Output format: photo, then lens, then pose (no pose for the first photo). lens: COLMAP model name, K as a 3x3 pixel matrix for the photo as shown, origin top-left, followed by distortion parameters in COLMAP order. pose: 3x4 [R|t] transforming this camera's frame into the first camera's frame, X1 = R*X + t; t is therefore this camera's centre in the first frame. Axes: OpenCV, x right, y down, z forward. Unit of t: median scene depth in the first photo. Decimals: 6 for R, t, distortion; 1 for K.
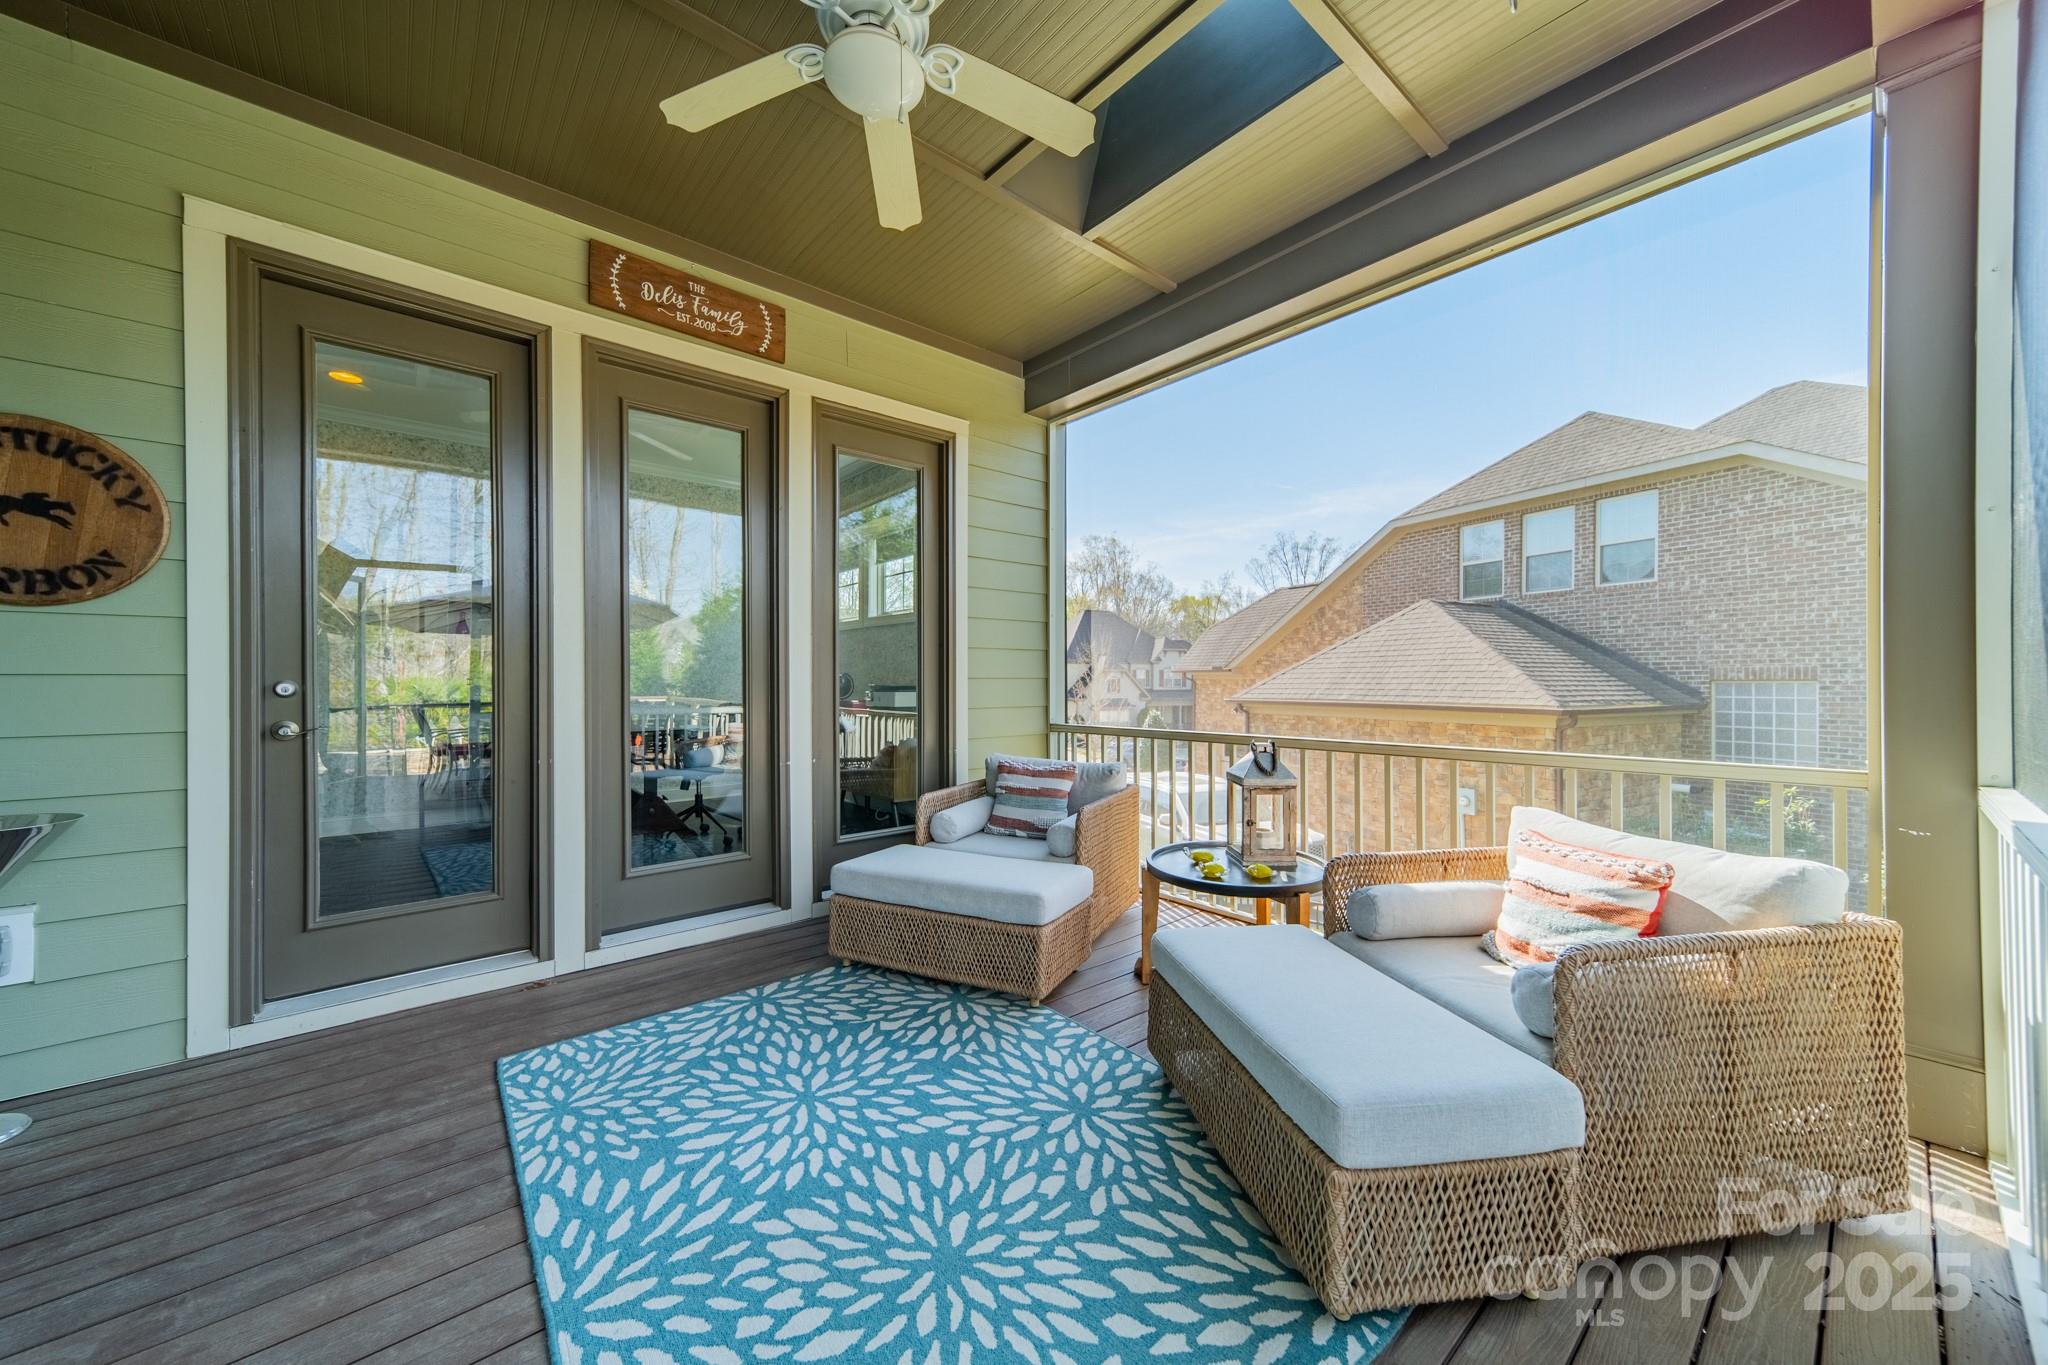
lens RADIAL K [[723.9, 0, 1027.5], [0, 723.9, 682.0], [0, 0, 1]] dist [0.010345, -0.000054]
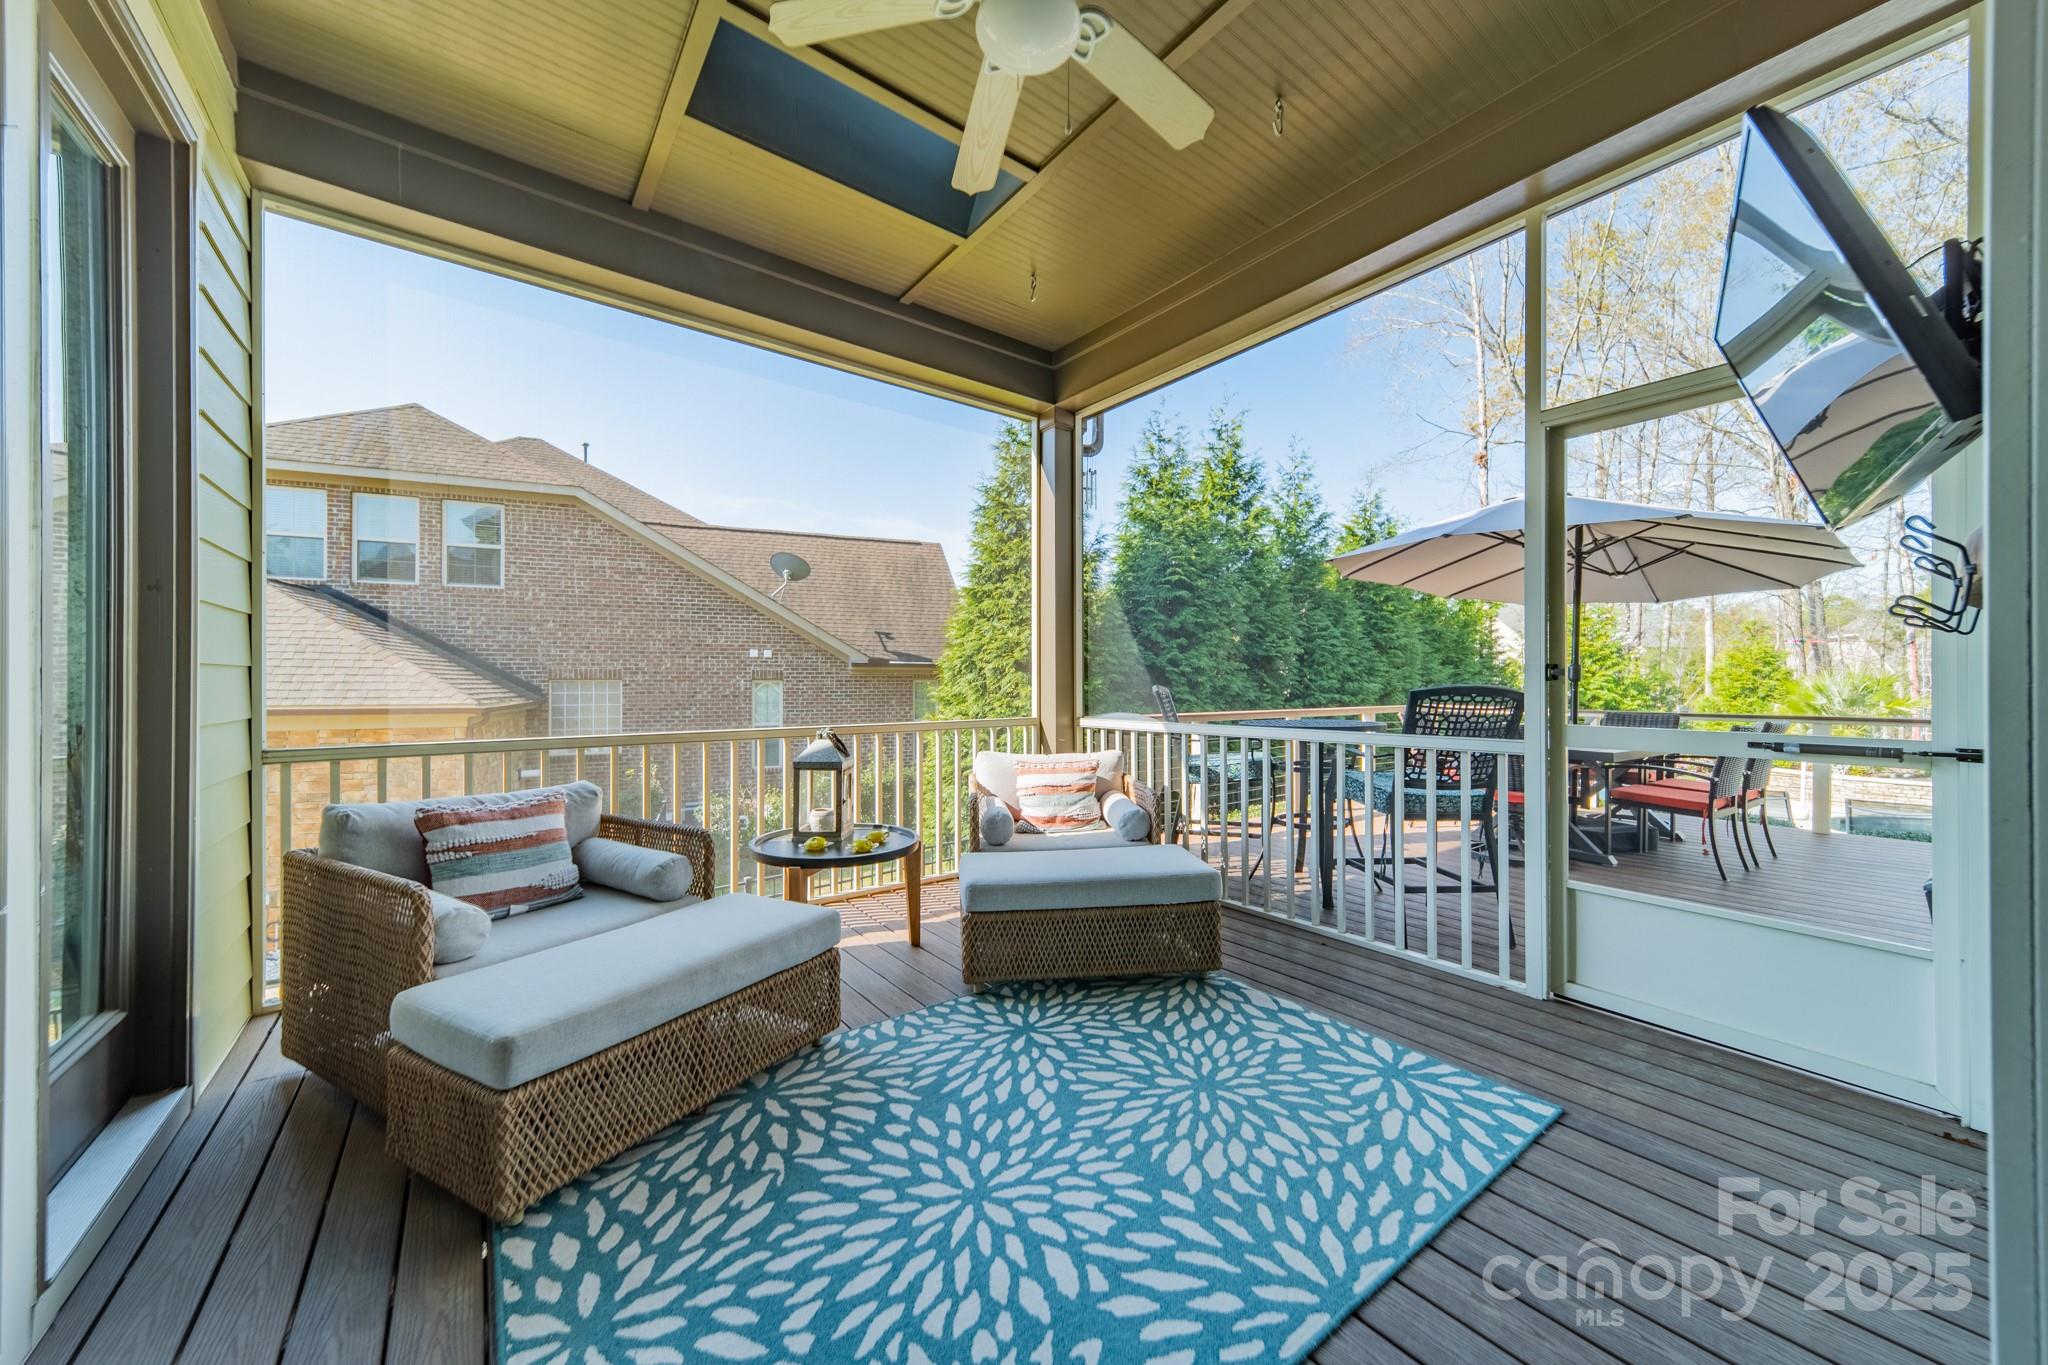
lens RADIAL K [[723.9, 0, 1026.2], [0, 723.9, 679.8], [0, 0, 1]] dist [0.010345, -0.000054]
pose [[0.065157, 0.003275, 0.997870, -1.075565], [0.000317, 0.999994, -0.003303, 0.015337], [-0.997875, 0.000532, 0.065156, 0.882782]]
